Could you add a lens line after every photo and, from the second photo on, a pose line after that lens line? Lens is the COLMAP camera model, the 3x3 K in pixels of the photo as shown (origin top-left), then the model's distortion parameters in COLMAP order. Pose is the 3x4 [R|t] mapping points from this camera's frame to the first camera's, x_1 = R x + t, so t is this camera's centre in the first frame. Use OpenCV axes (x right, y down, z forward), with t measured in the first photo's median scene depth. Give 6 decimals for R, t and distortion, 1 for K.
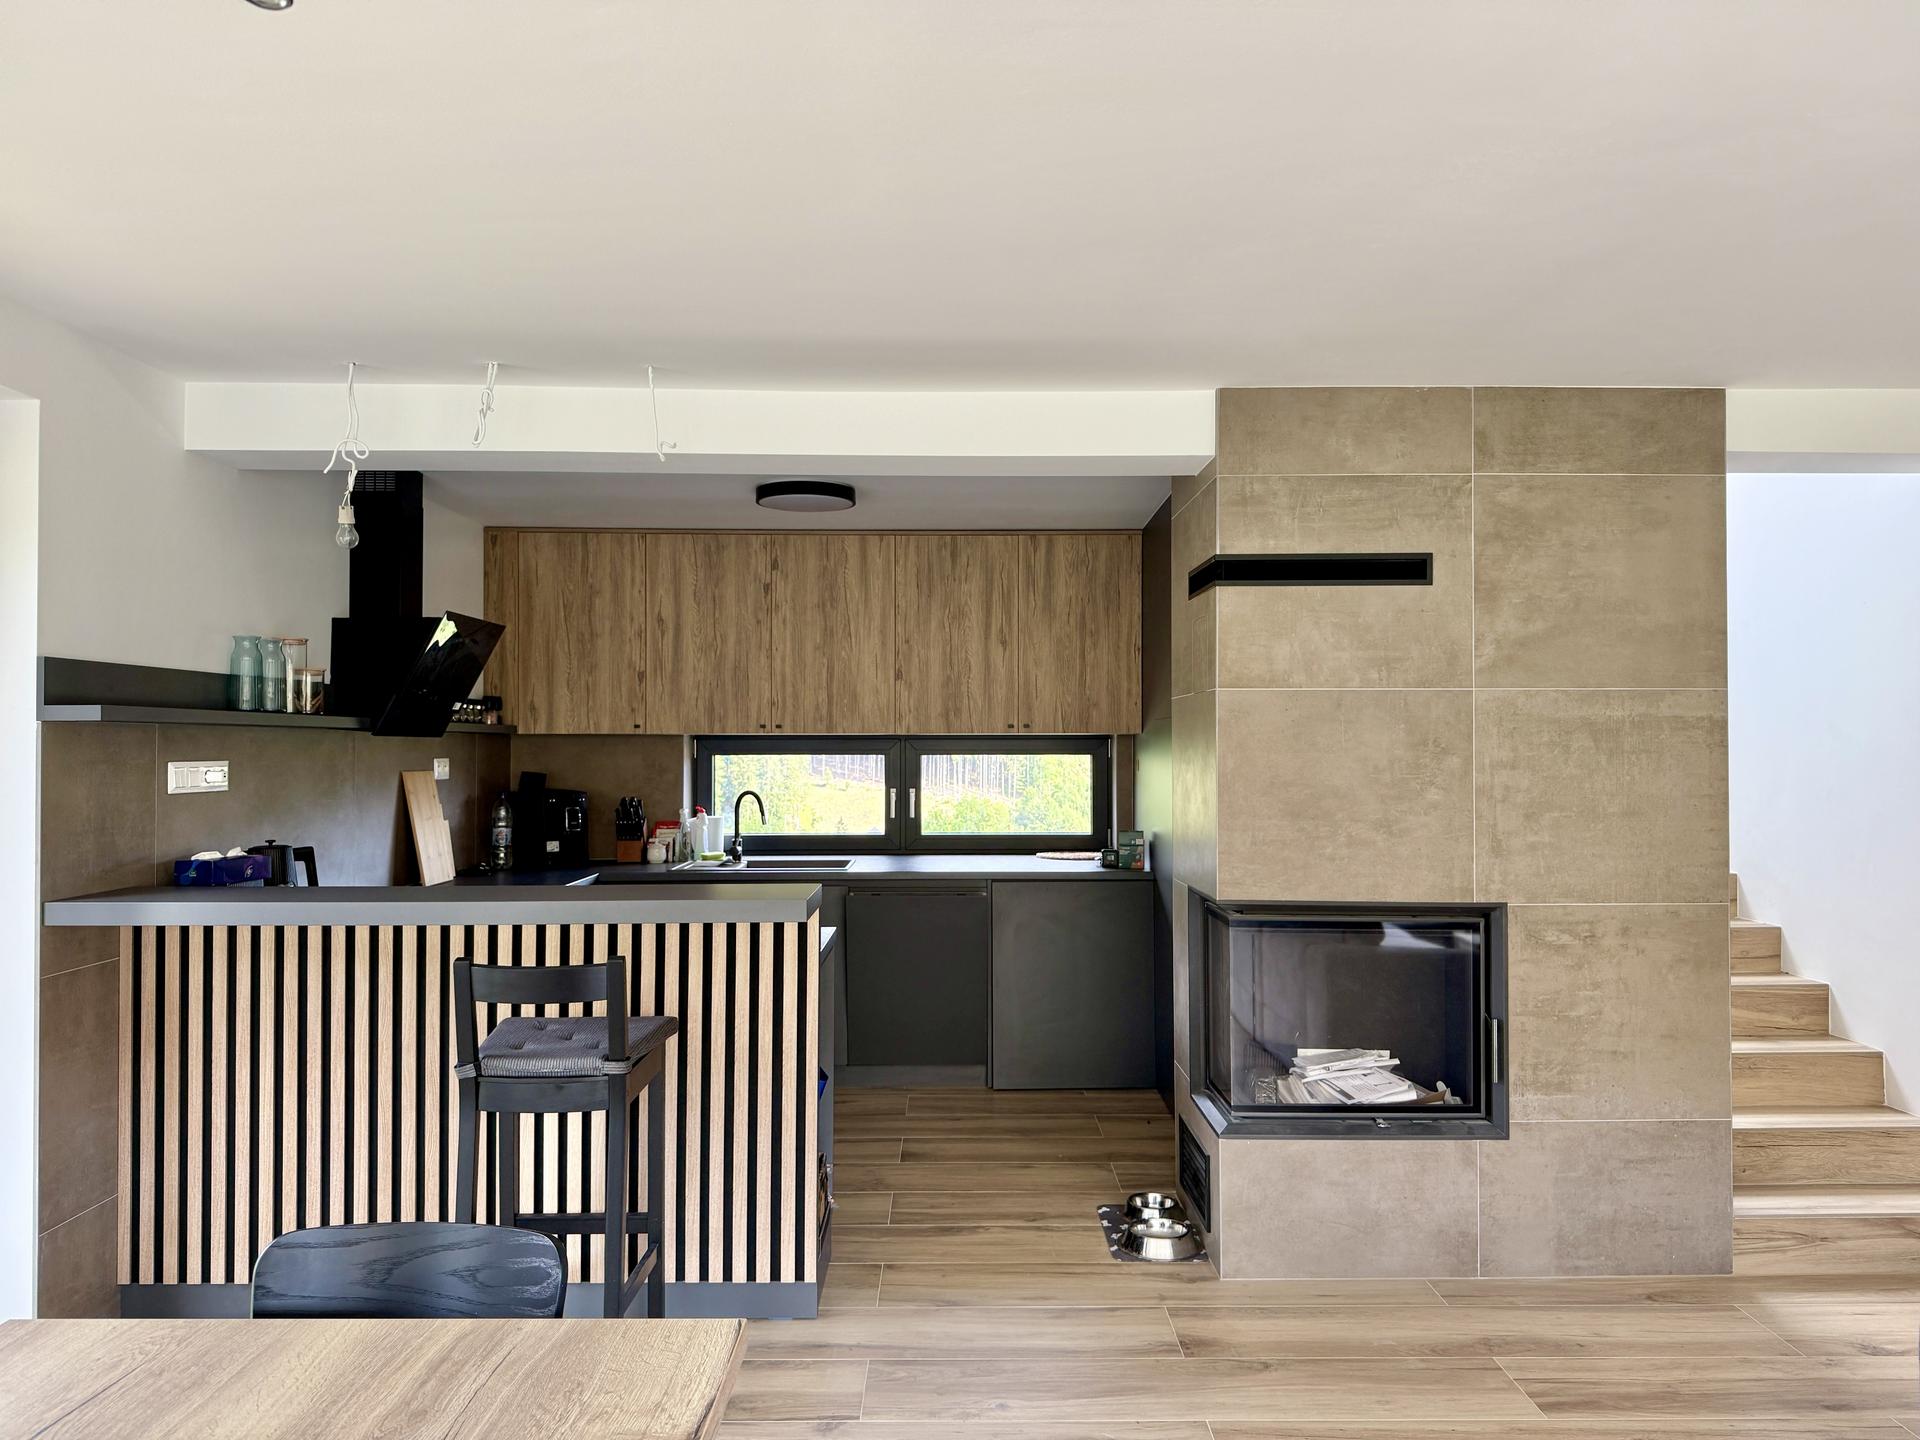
lens RADIAL K [[1358.2, 0, 964.8], [0, 1358.2, 727.2], [0, 0, 1]] dist [0.115937, -0.191076]
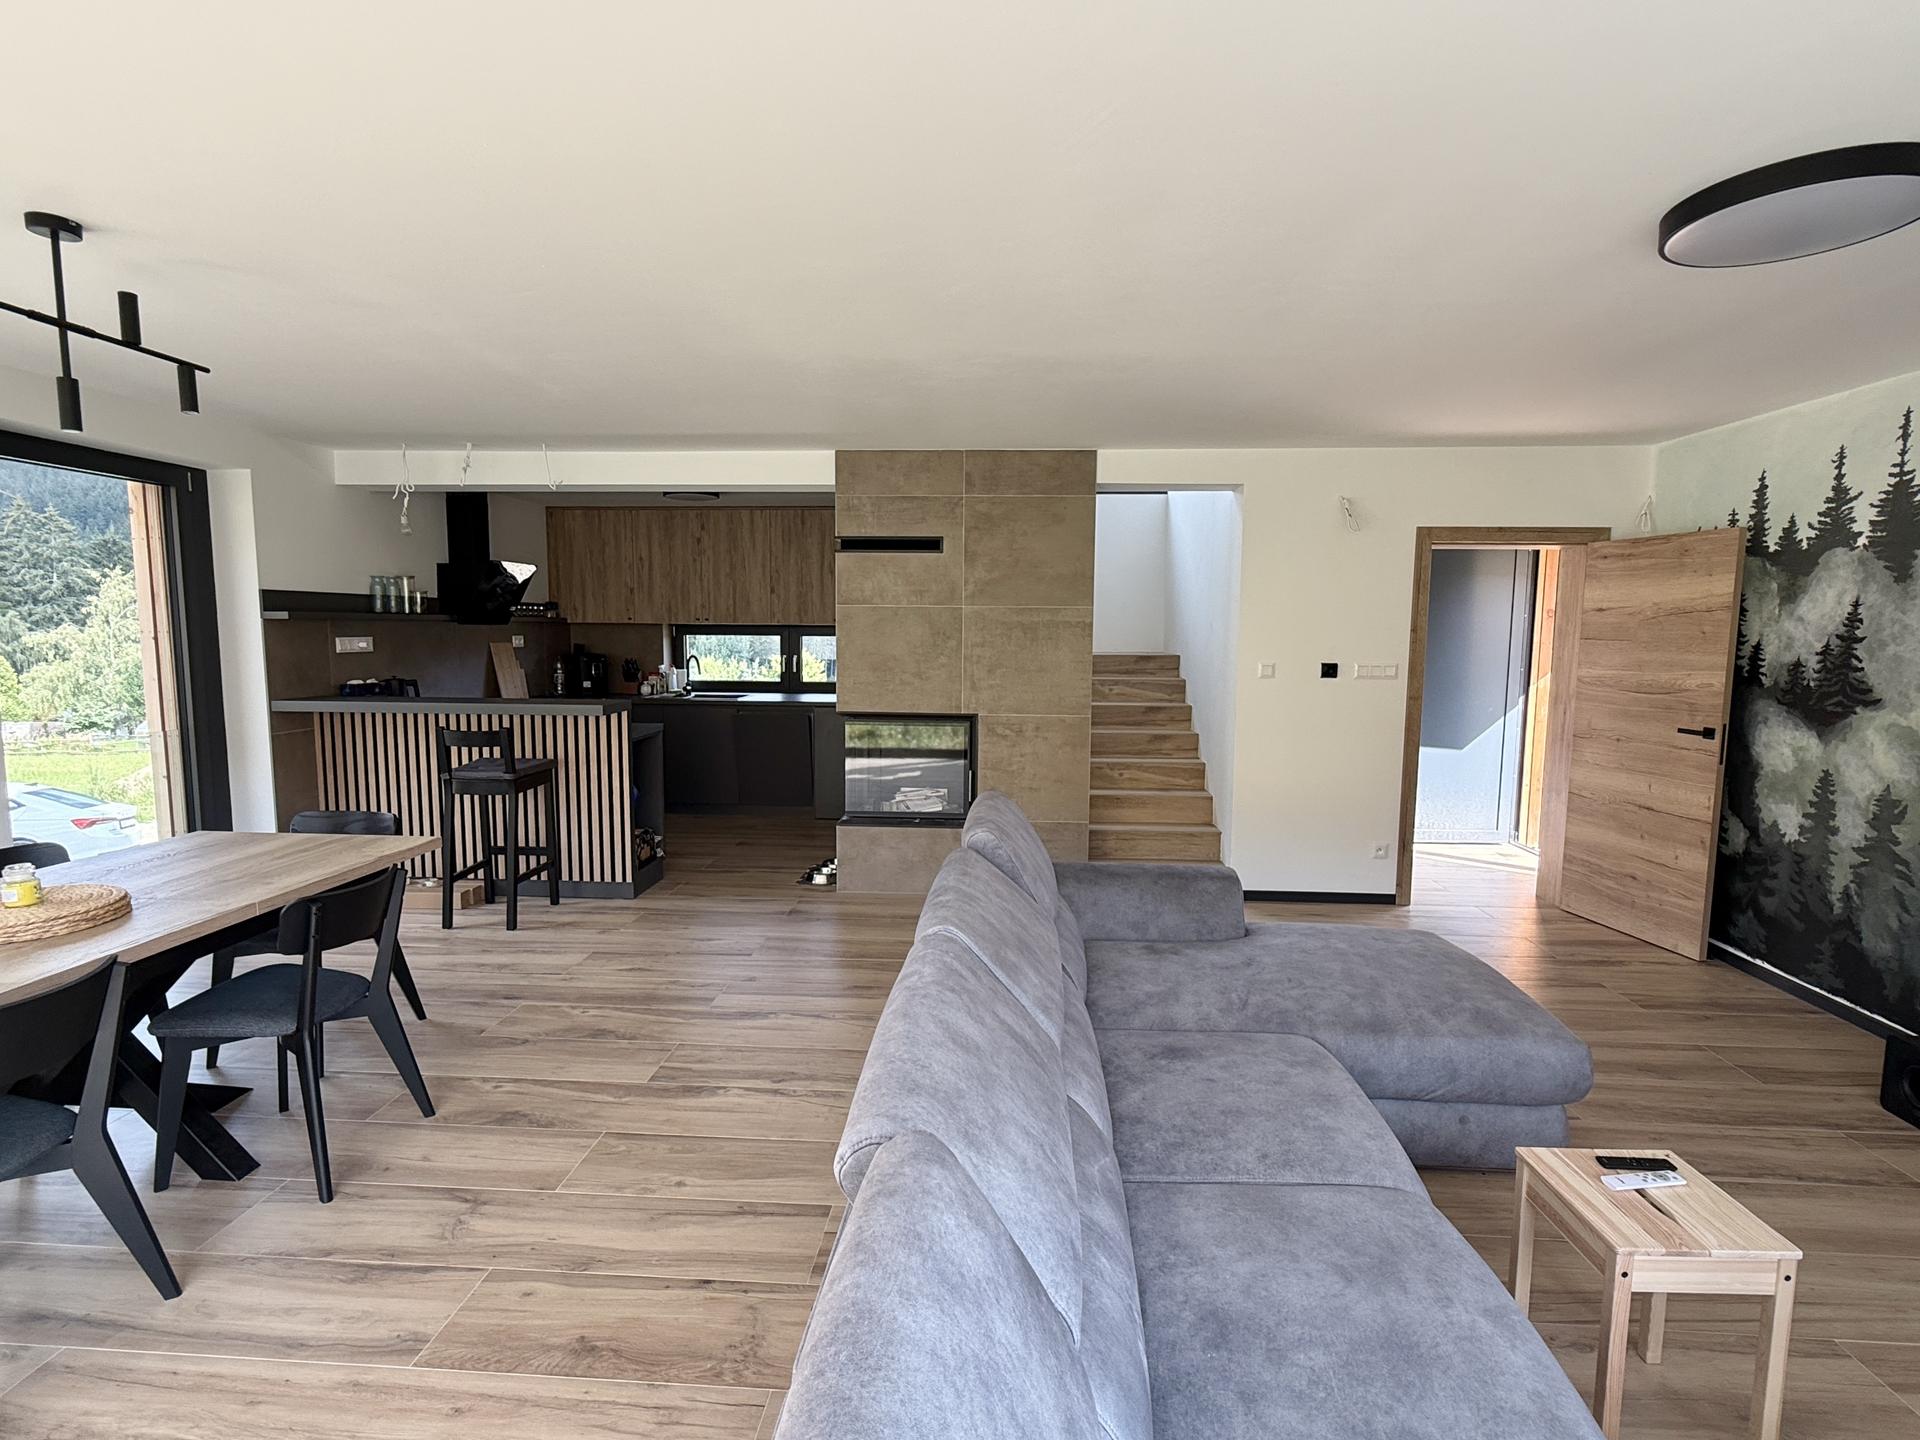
lens RADIAL K [[911.1, 0, 906.8], [0, 911.1, 721.9], [0, 0, 1]] dist [0.001060, 0.000055]
pose [[0.997375, 0.015557, -0.070721, 0.380428], [-0.007244, 0.993186, 0.116312, -0.014269], [0.072049, -0.115494, 0.990692, -0.320608]]
